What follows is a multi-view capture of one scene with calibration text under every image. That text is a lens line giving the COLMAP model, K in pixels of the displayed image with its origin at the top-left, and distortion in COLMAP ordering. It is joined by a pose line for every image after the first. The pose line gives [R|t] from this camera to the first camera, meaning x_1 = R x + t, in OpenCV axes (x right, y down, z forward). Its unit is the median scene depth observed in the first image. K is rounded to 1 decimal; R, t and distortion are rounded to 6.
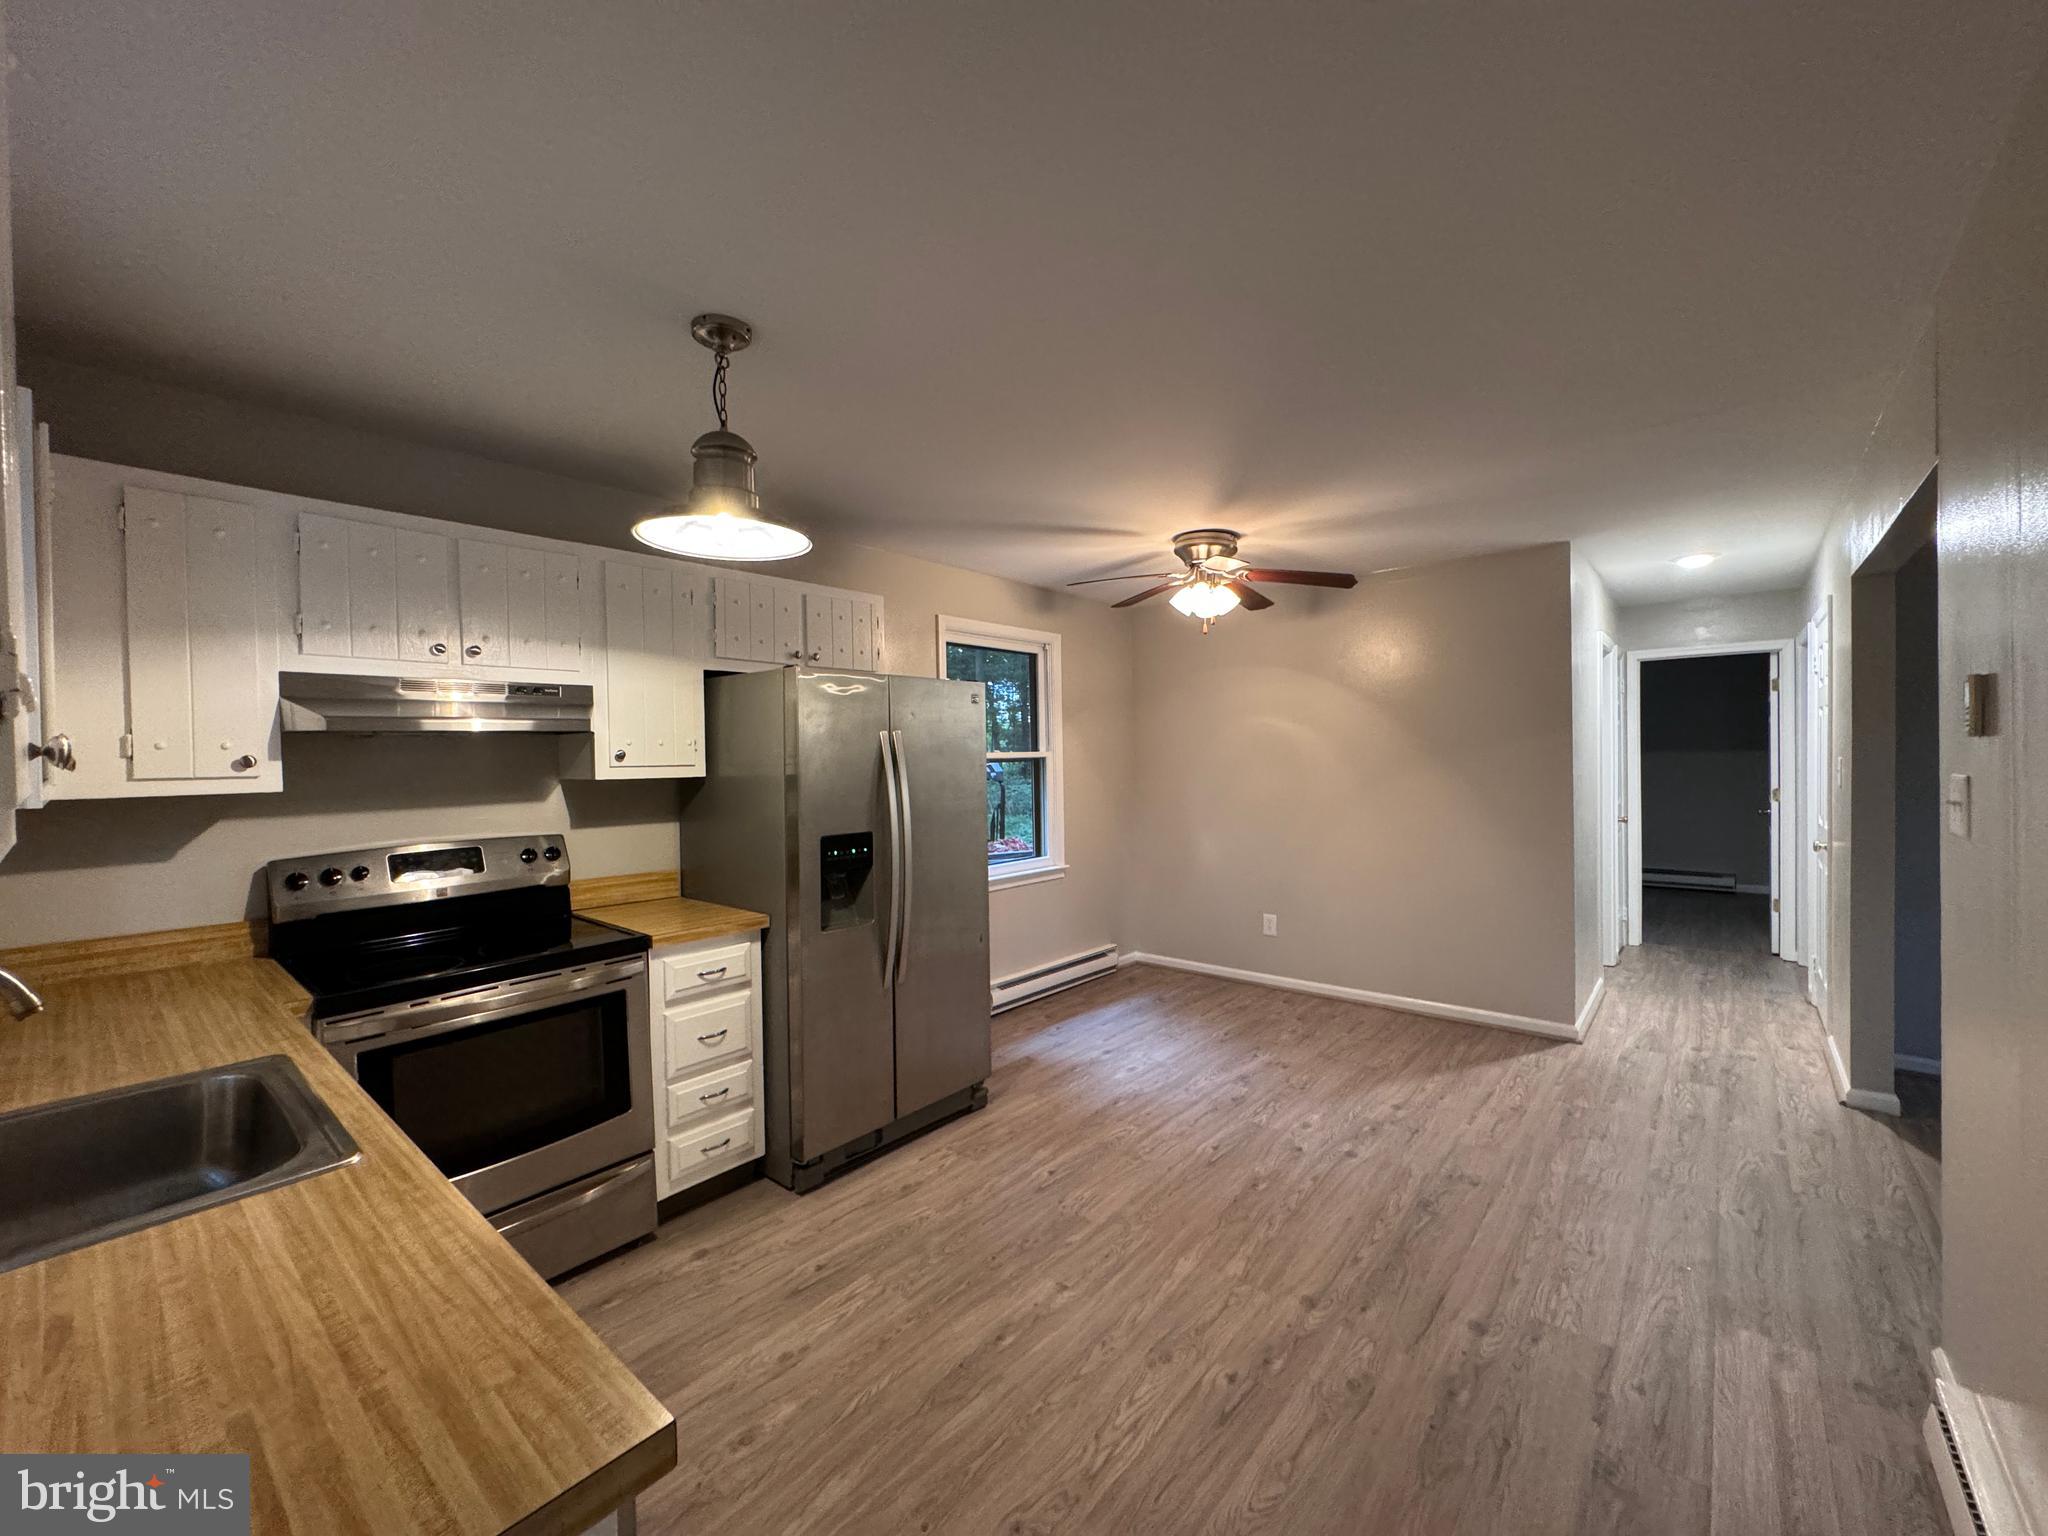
lens RADIAL K [[814.9, 0, 1031.1], [0, 814.9, 767.6], [0, 0, 1]] dist [-0.001667, 0.000215]
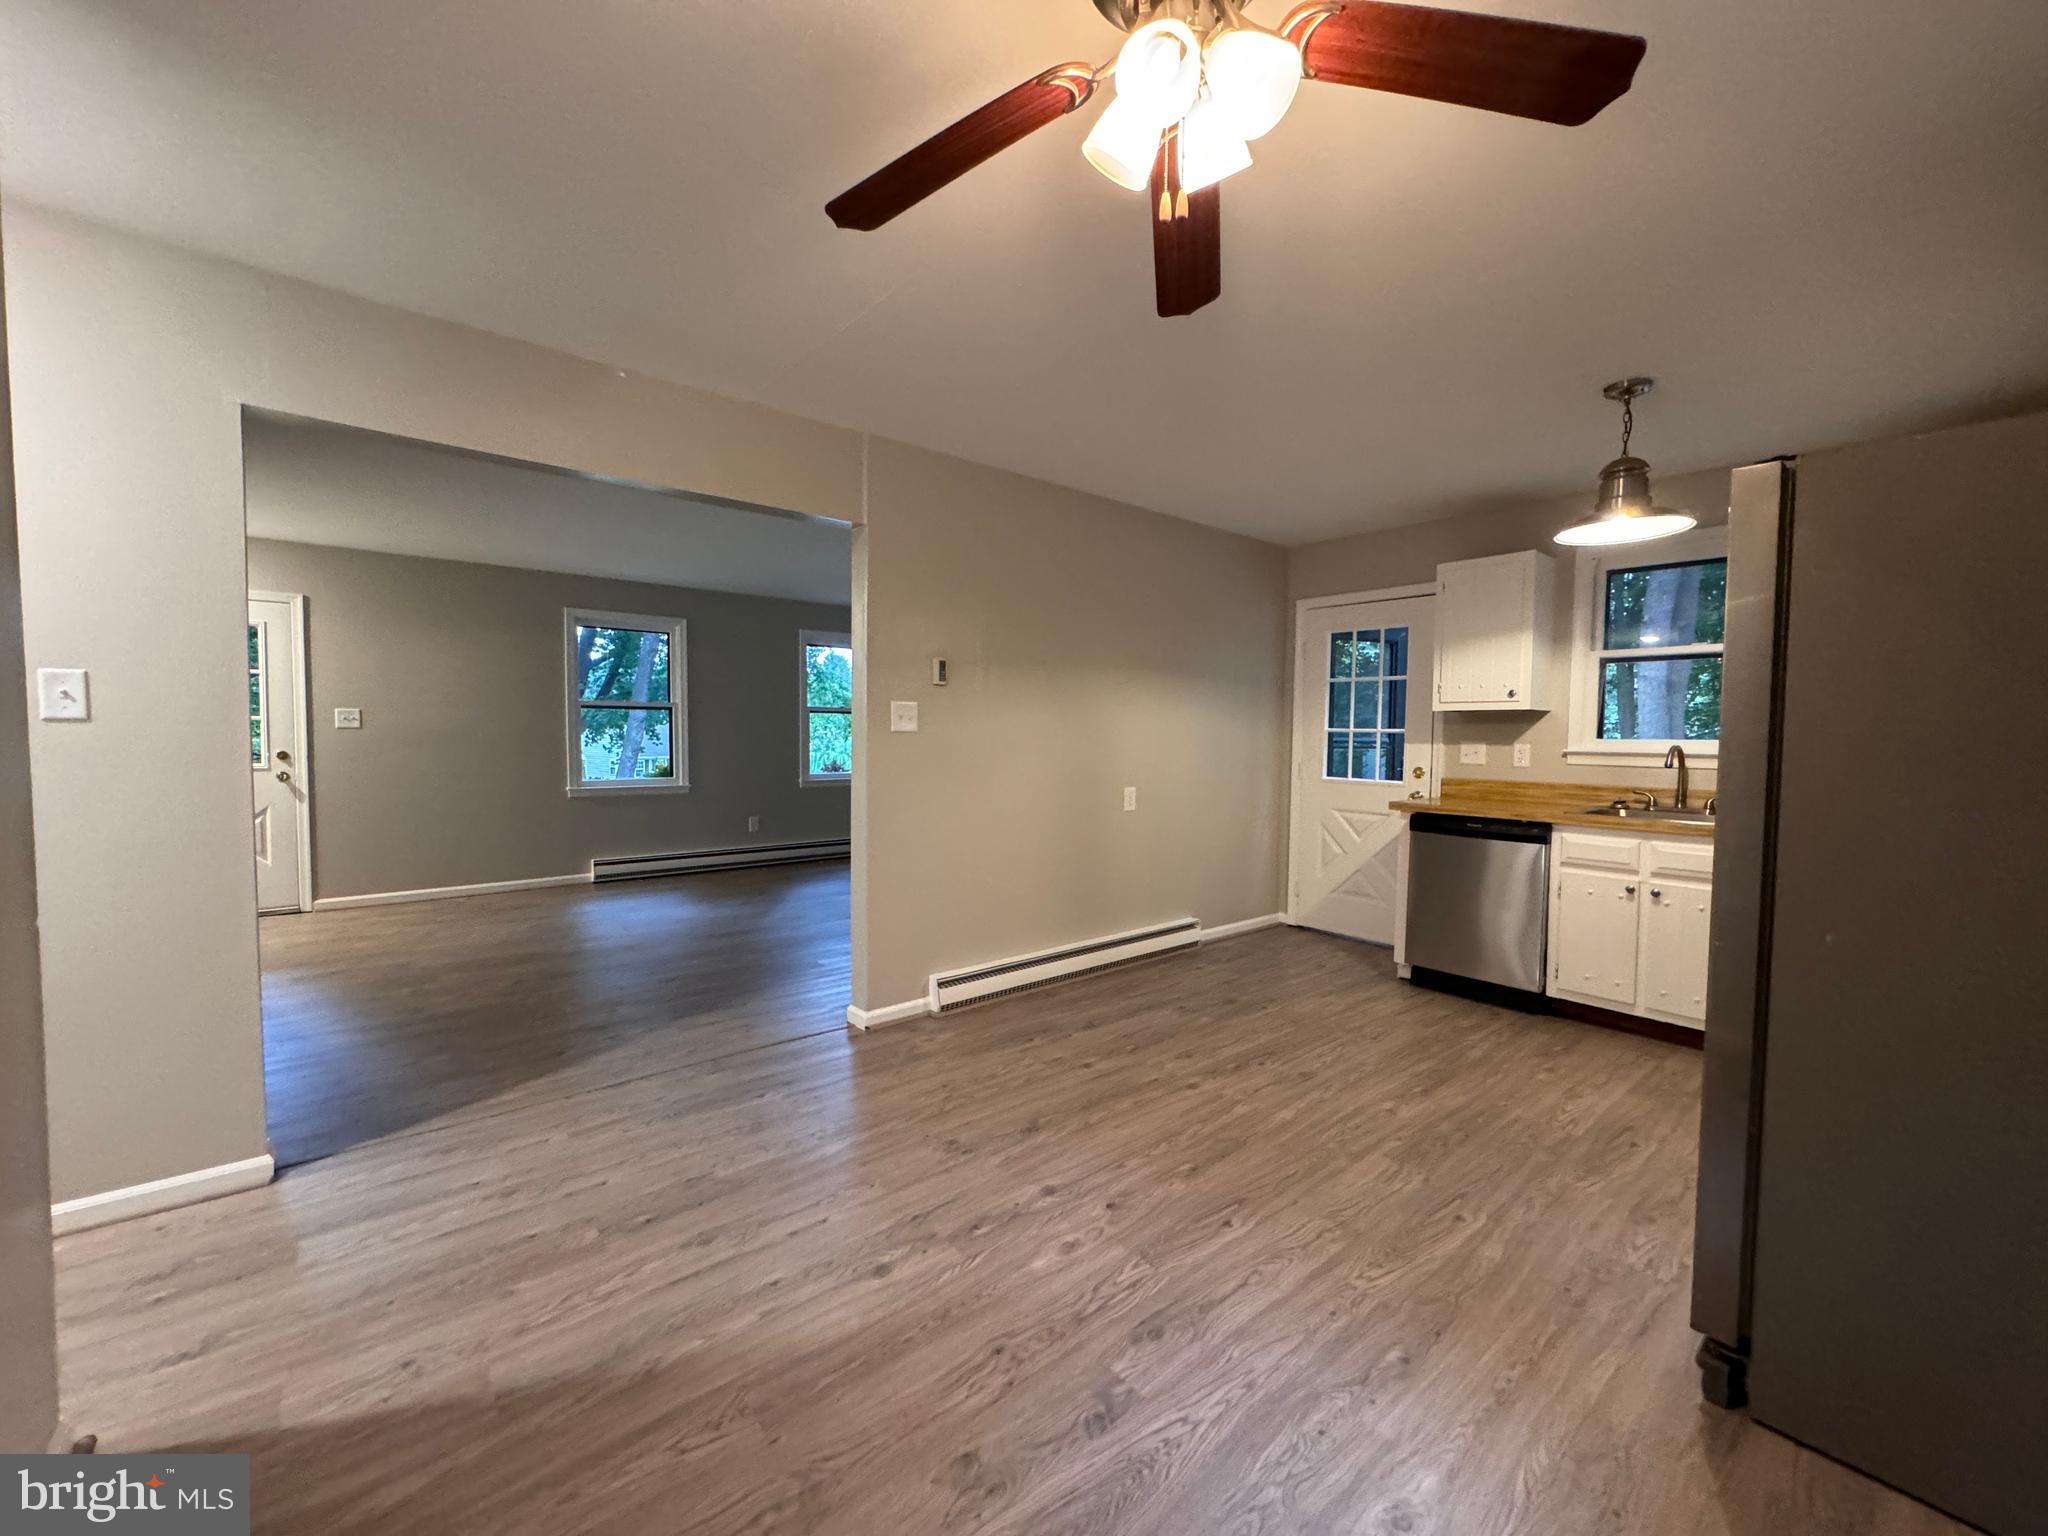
lens RADIAL K [[814.9, 0, 1023.7], [0, 814.9, 769.0], [0, 0, 1]] dist [-0.001667, 0.000215]
pose [[-0.985297, -0.001766, 0.170839, 0.230074], [0.008538, 0.998188, 0.059556, 0.027003], [-0.170634, 0.060139, -0.983497, 1.395269]]
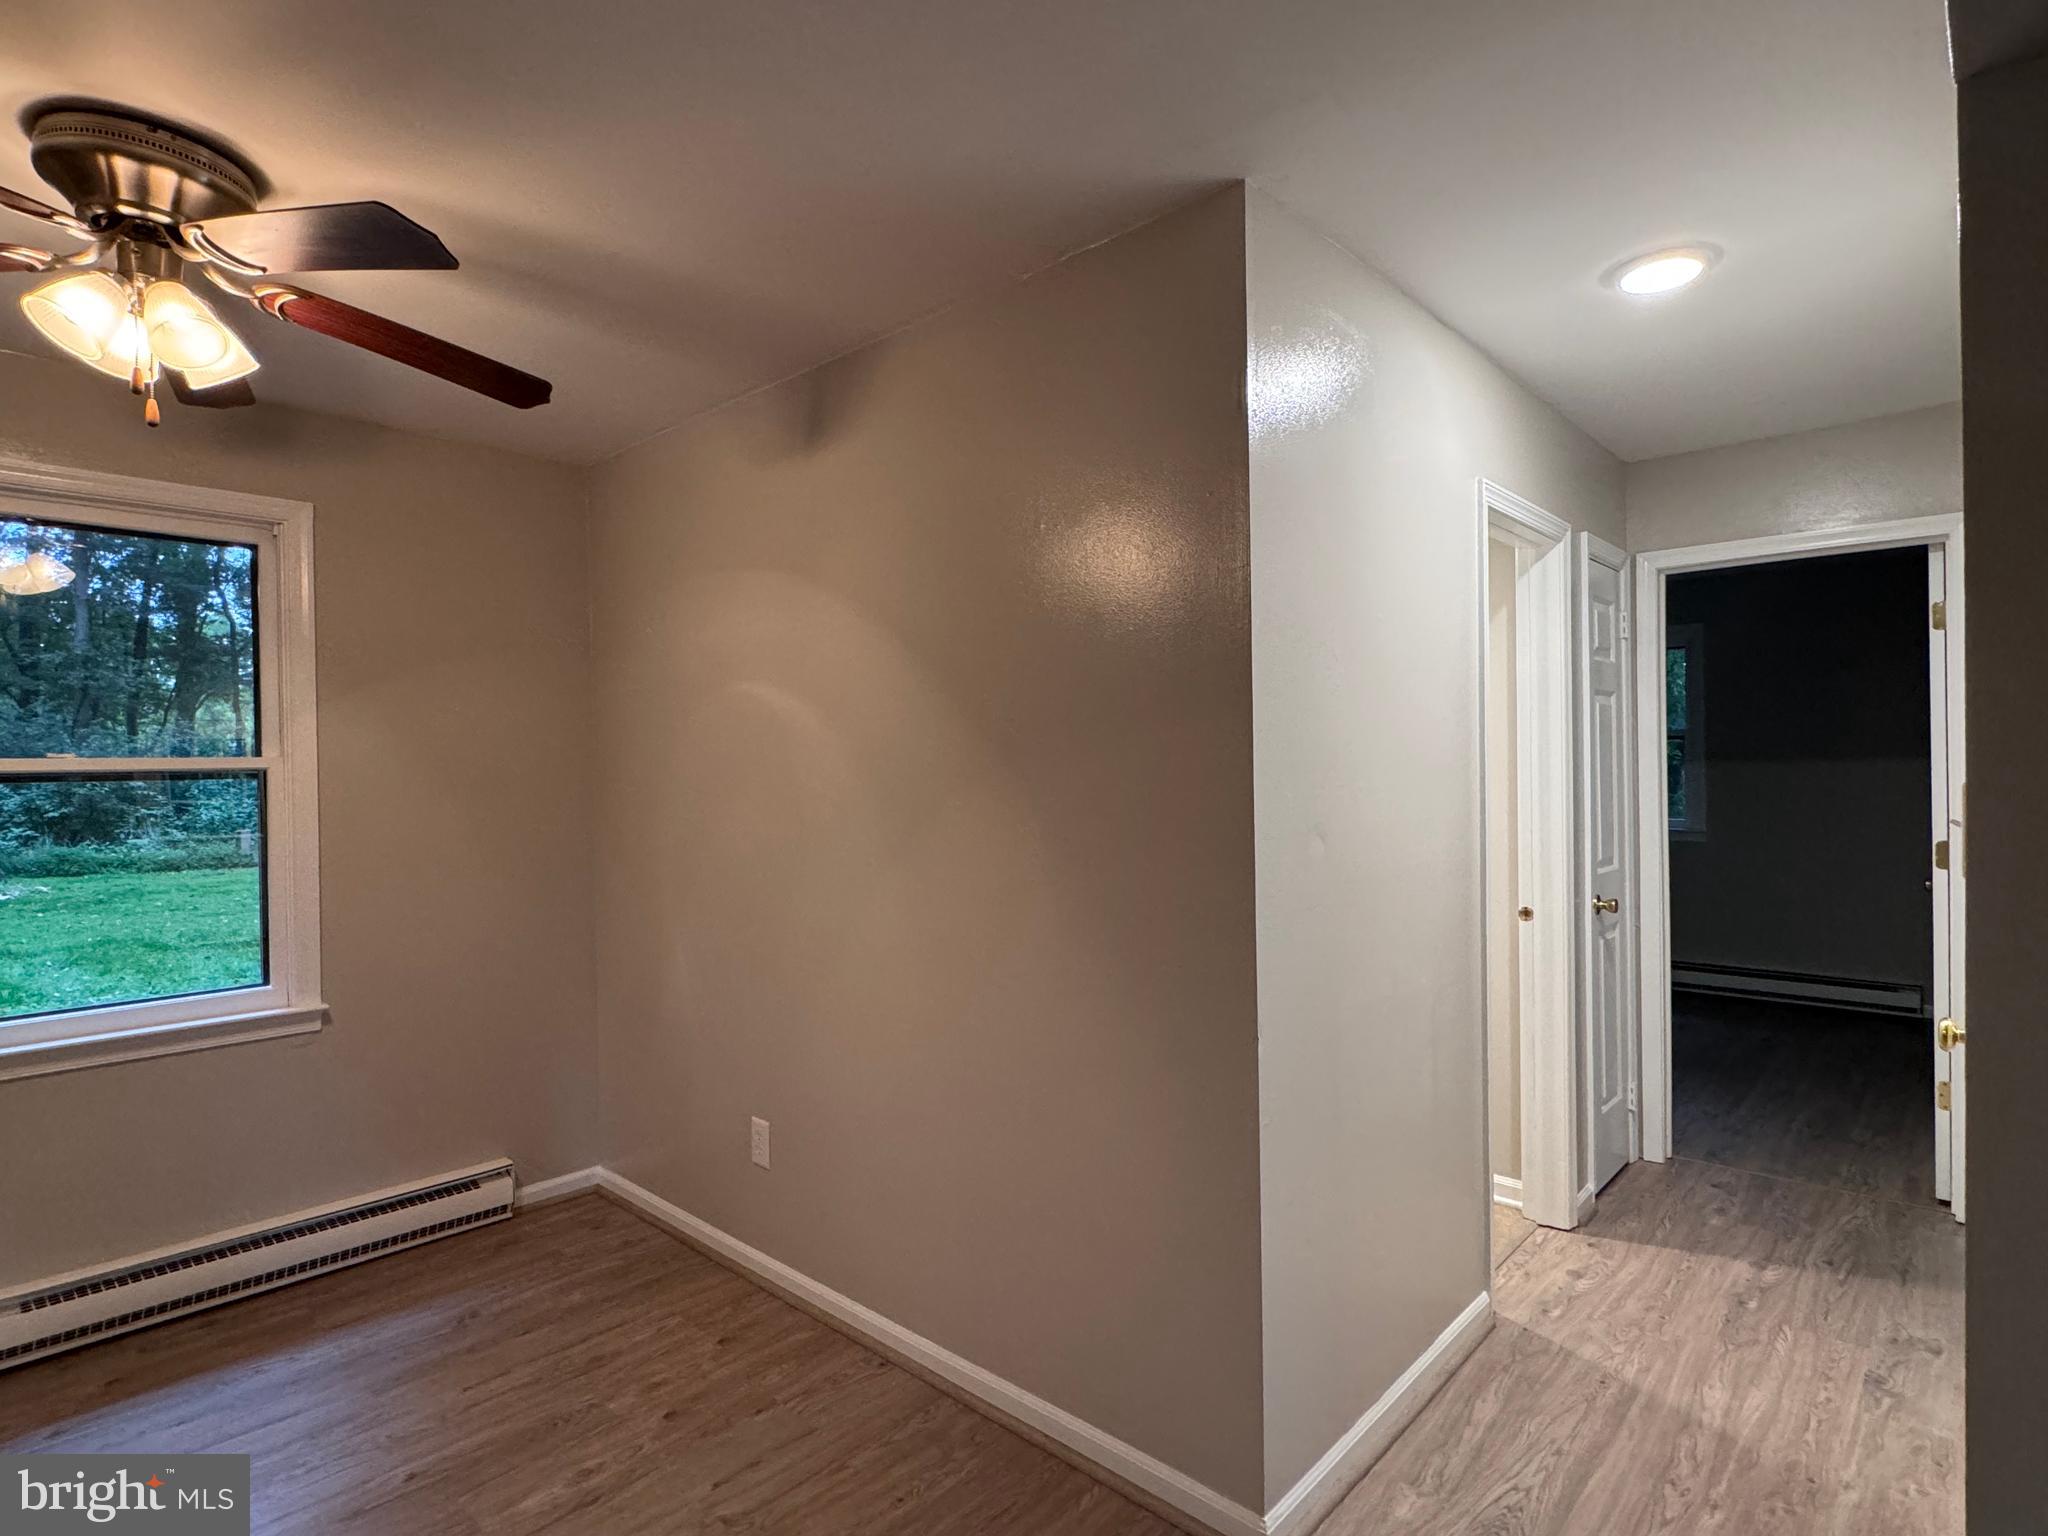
lens RADIAL K [[1065.6, 0, 1021.4], [0, 1065.6, 765.9], [0, 0, 1]] dist [0.004623, 0.000570]
pose [[0.999221, 0.002187, -0.039391, 0.640037], [-0.002756, 0.999893, -0.014375, -0.009782], [0.039355, 0.014473, 0.999120, 0.572761]]
